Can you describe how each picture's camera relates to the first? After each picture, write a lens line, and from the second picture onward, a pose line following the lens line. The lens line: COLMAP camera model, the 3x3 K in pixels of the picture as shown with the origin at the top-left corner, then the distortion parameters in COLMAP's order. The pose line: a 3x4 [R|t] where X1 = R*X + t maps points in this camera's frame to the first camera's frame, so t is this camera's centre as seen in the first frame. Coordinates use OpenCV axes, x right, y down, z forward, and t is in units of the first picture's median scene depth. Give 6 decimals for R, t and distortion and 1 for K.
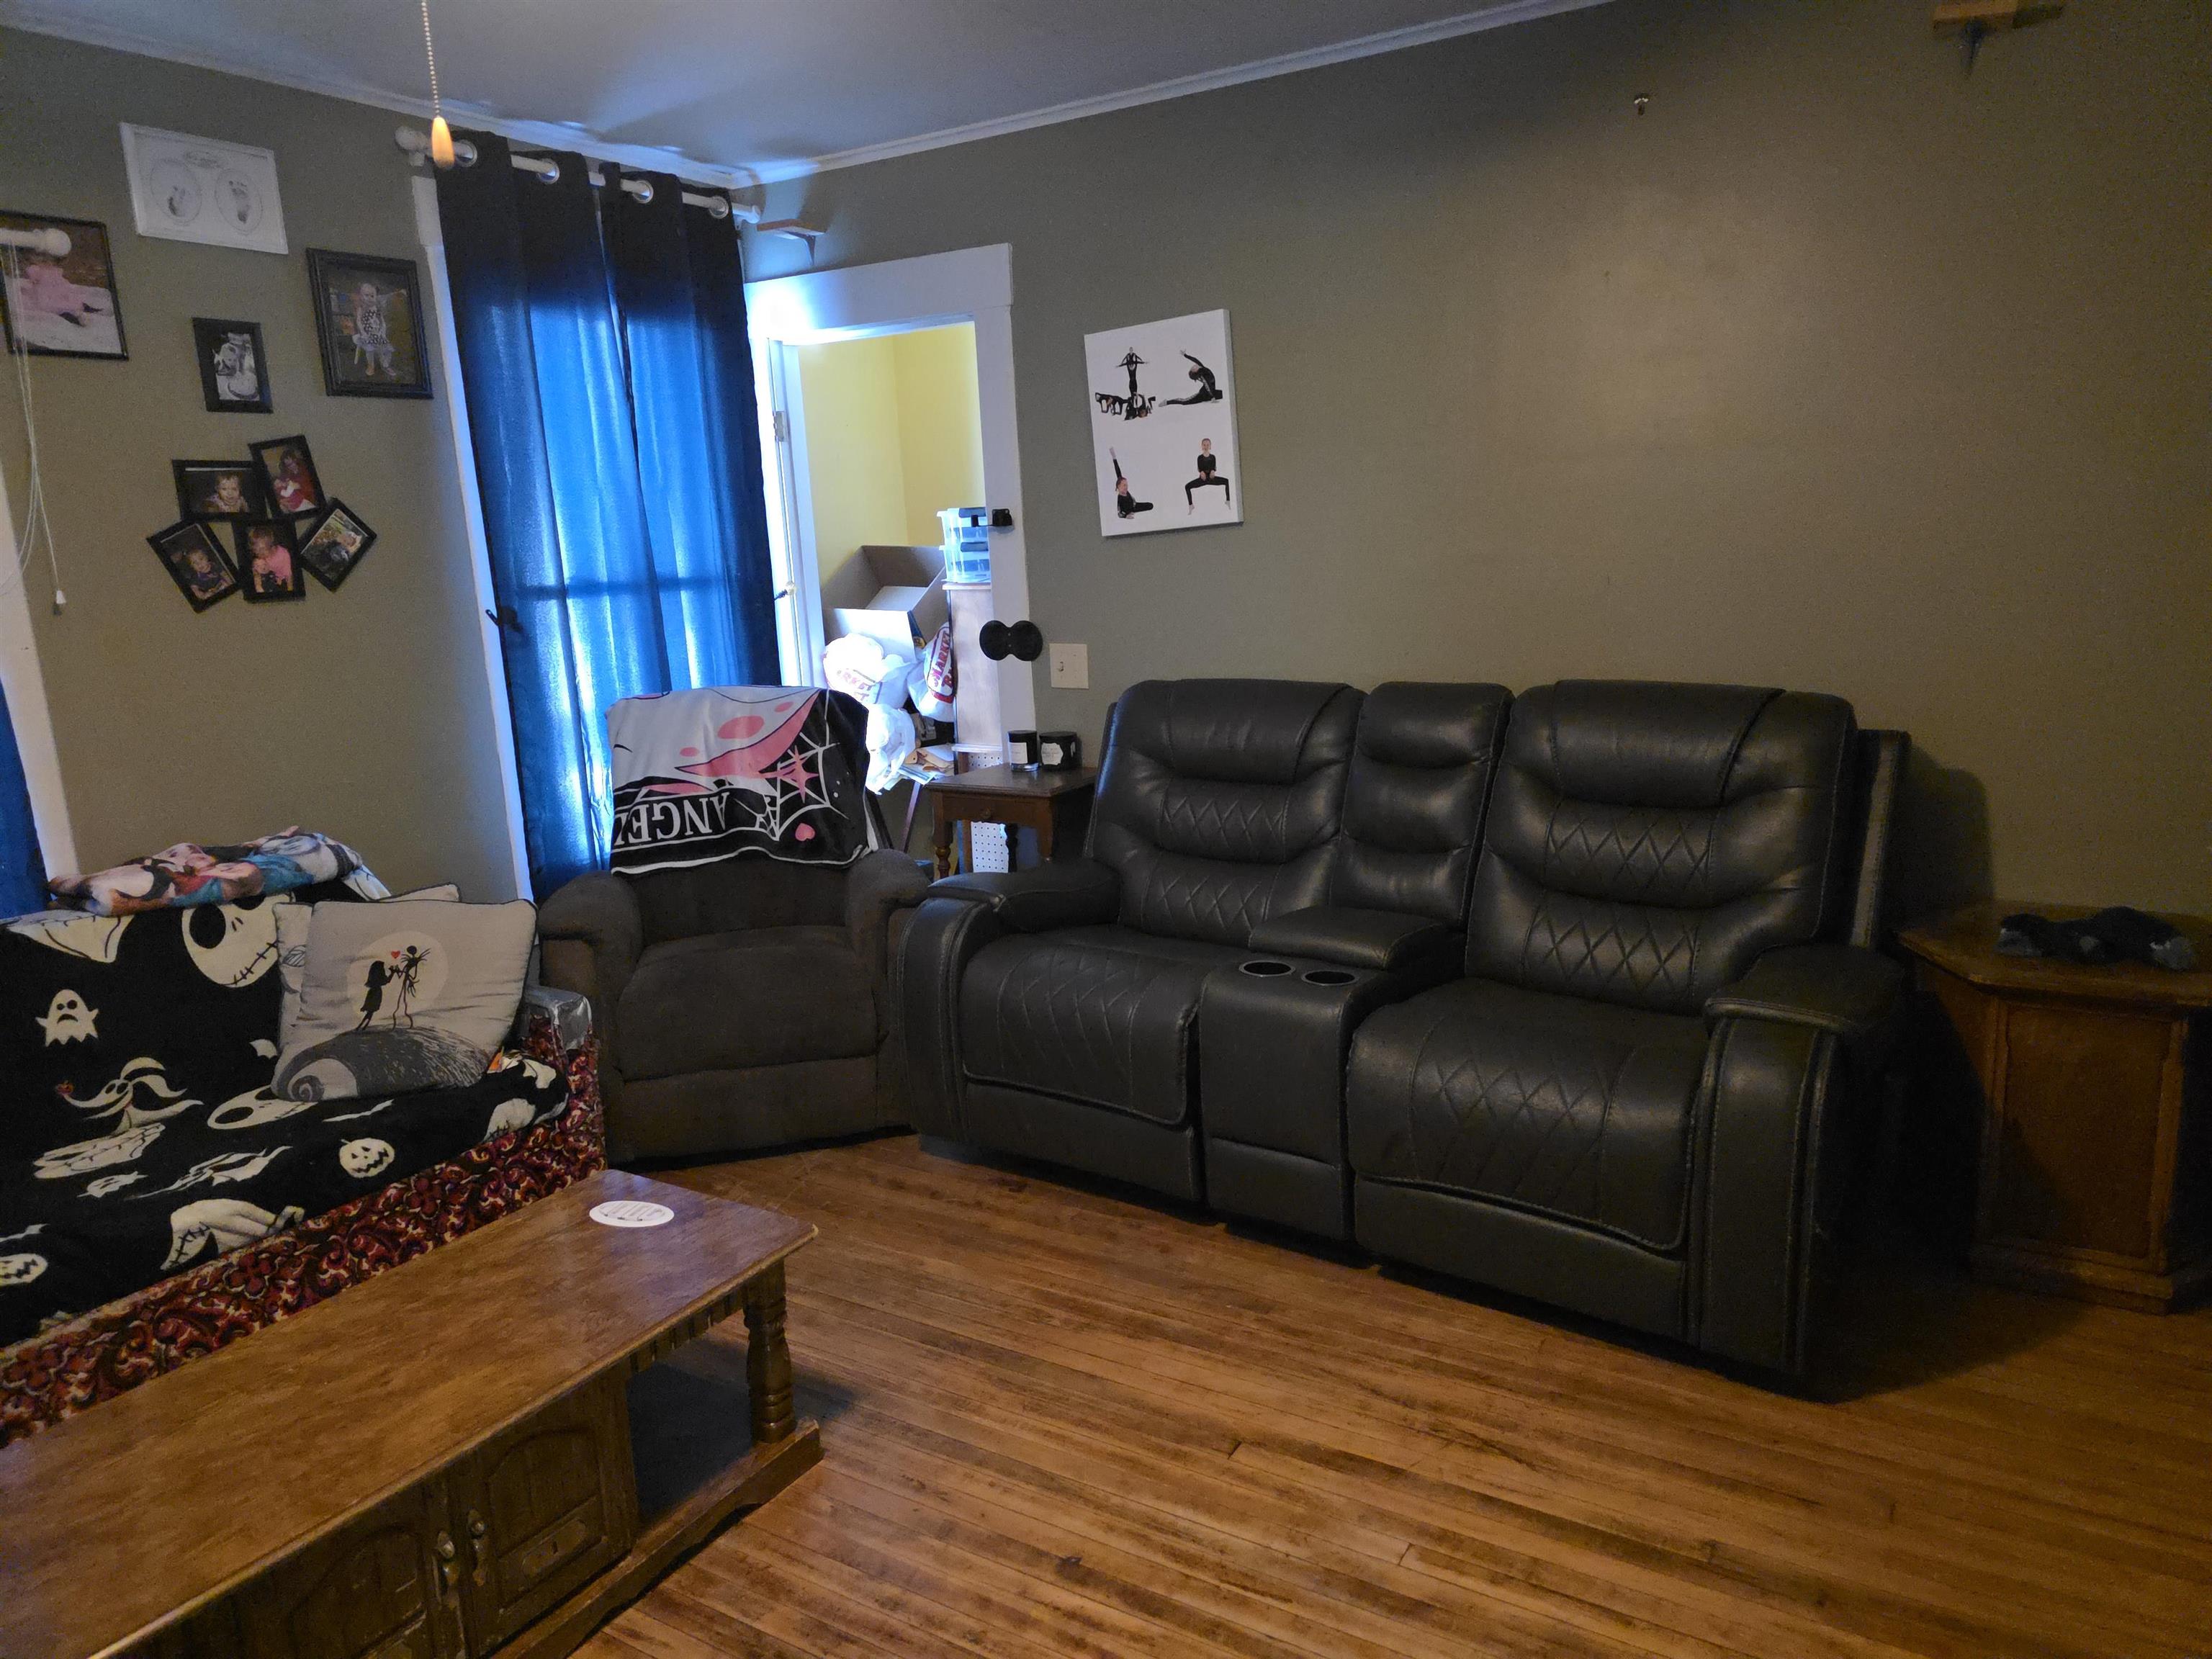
lens RADIAL K [[1418.5, 0, 1106.0], [0, 1418.5, 829.5], [0, 0, 1]] dist [0.052327, -0.045231]
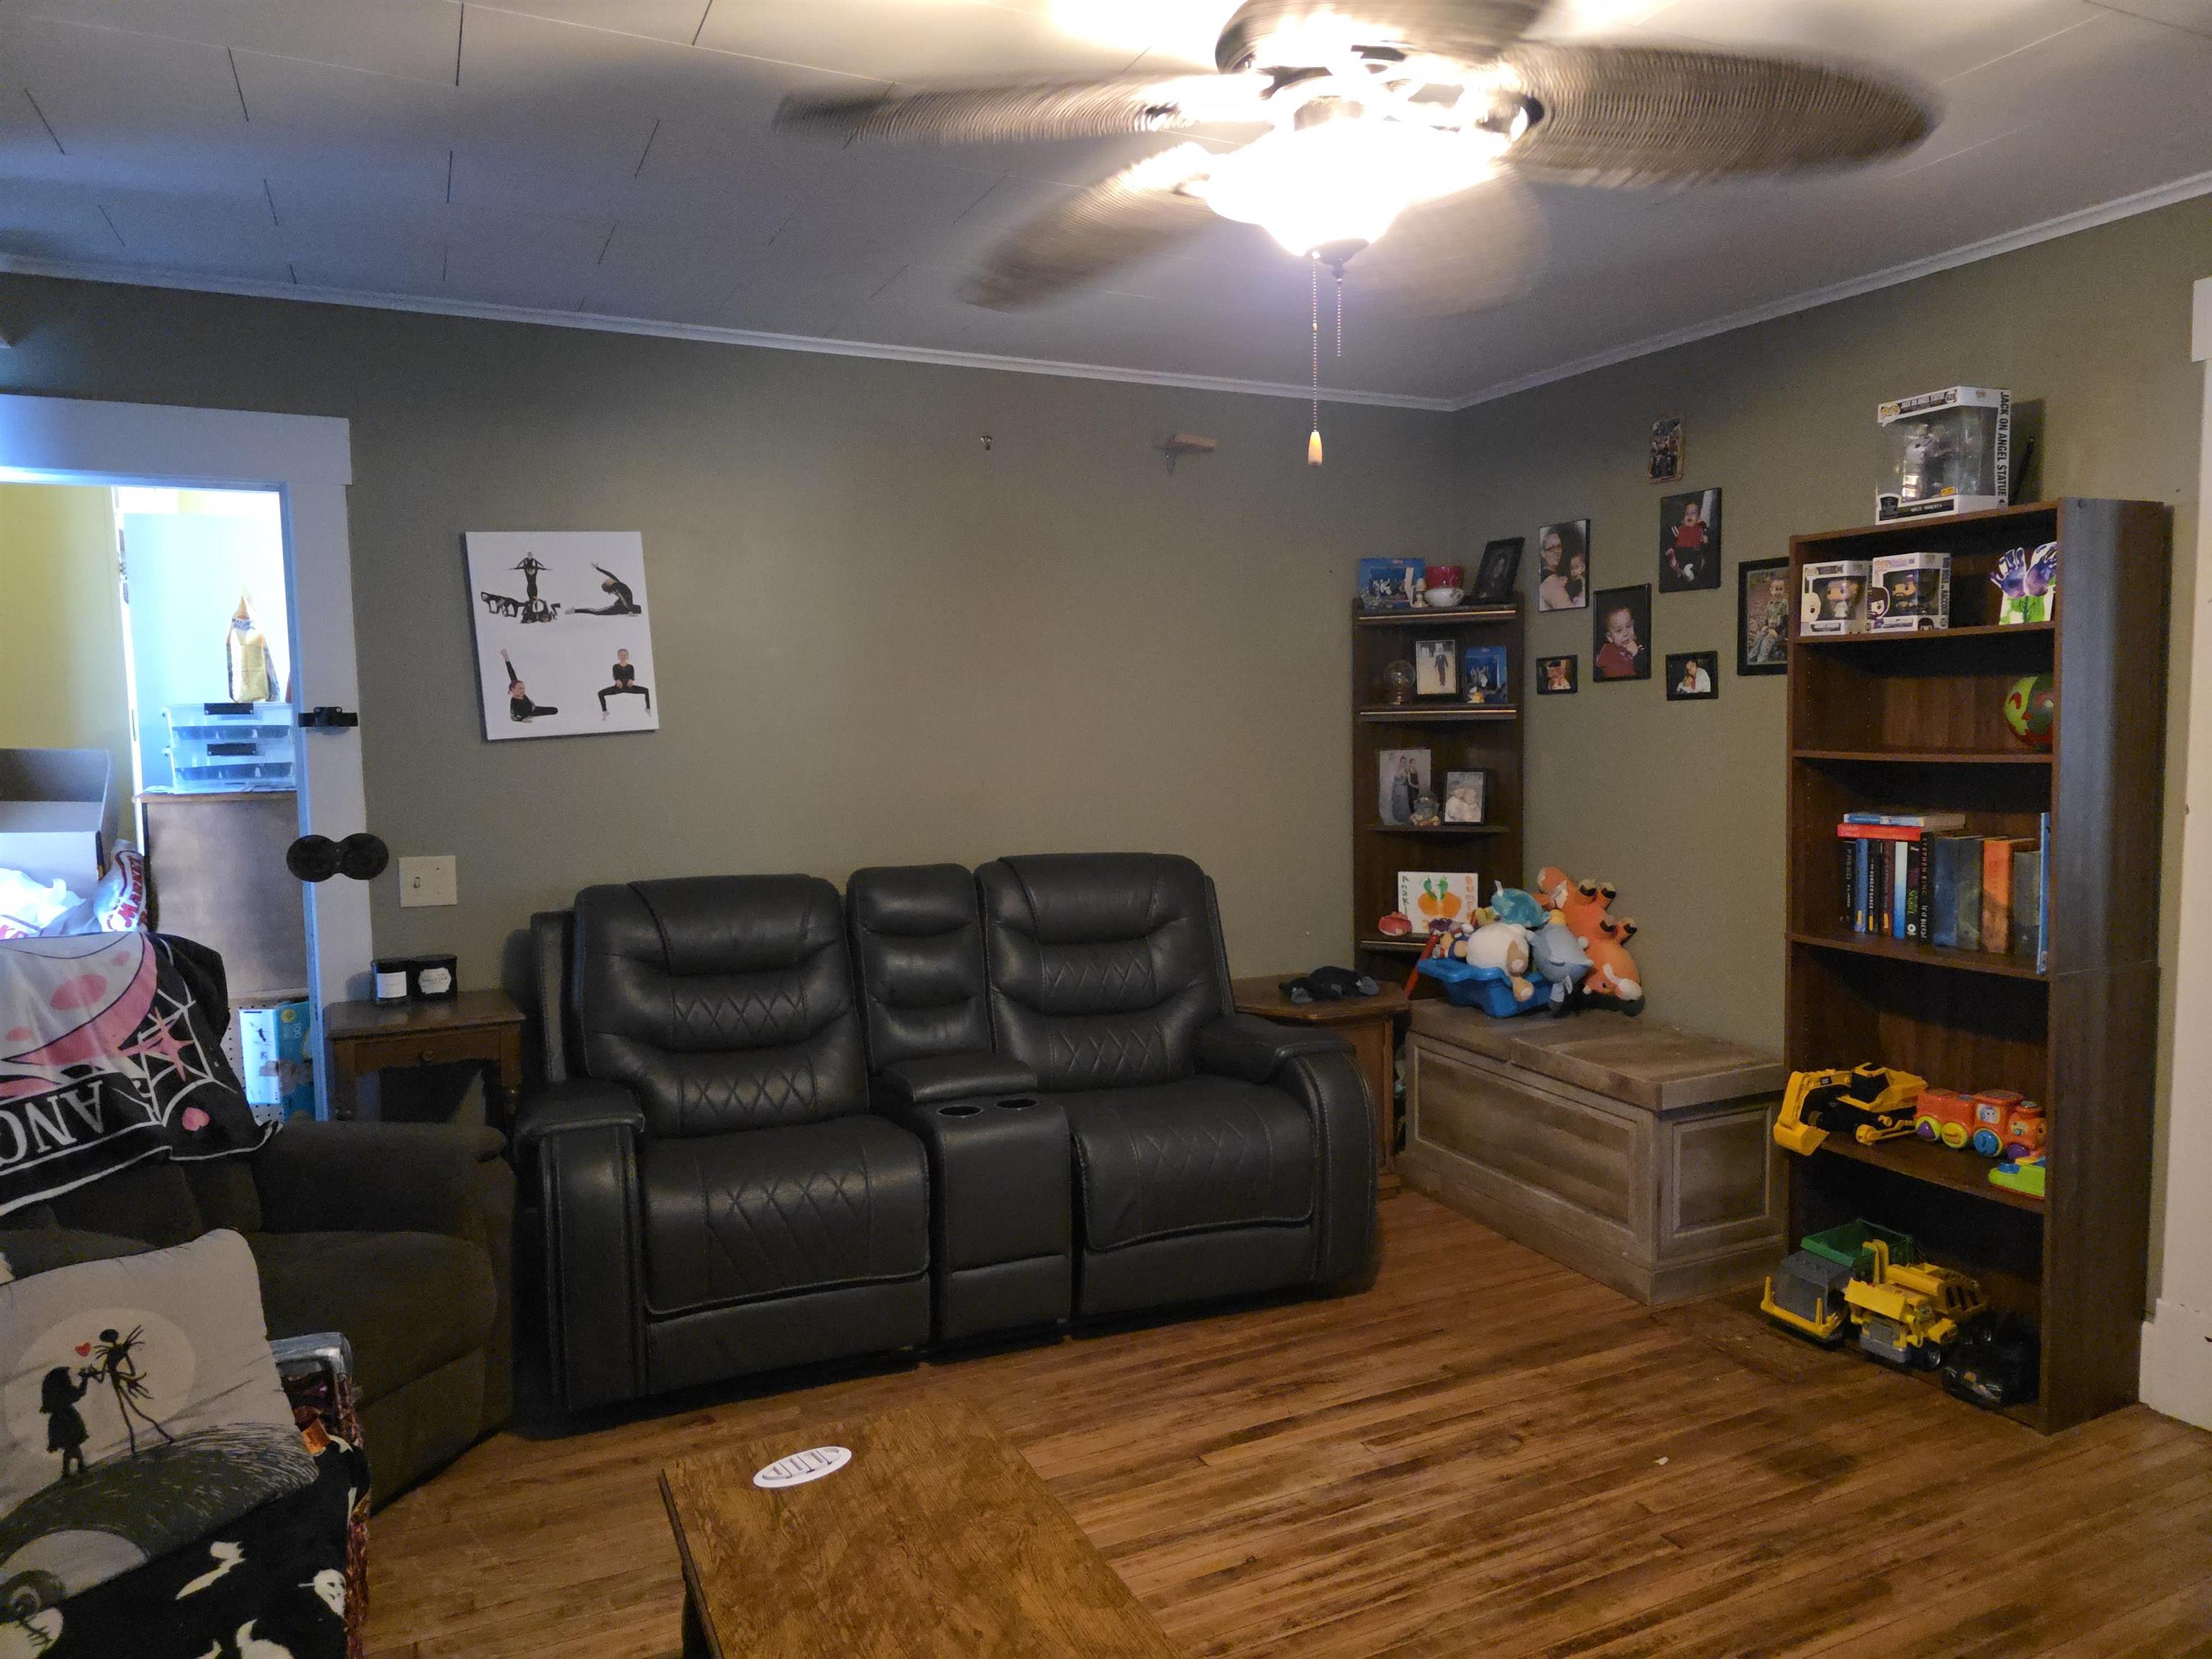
lens RADIAL K [[1418.5, 0, 1106.0], [0, 1418.5, 829.5], [0, 0, 1]] dist [0.052327, -0.045231]
pose [[0.578841, -0.035793, 0.814655, -0.570062], [0.155409, 0.985567, -0.067121, -0.023746], [-0.800495, 0.165457, 0.576049, 0.152494]]
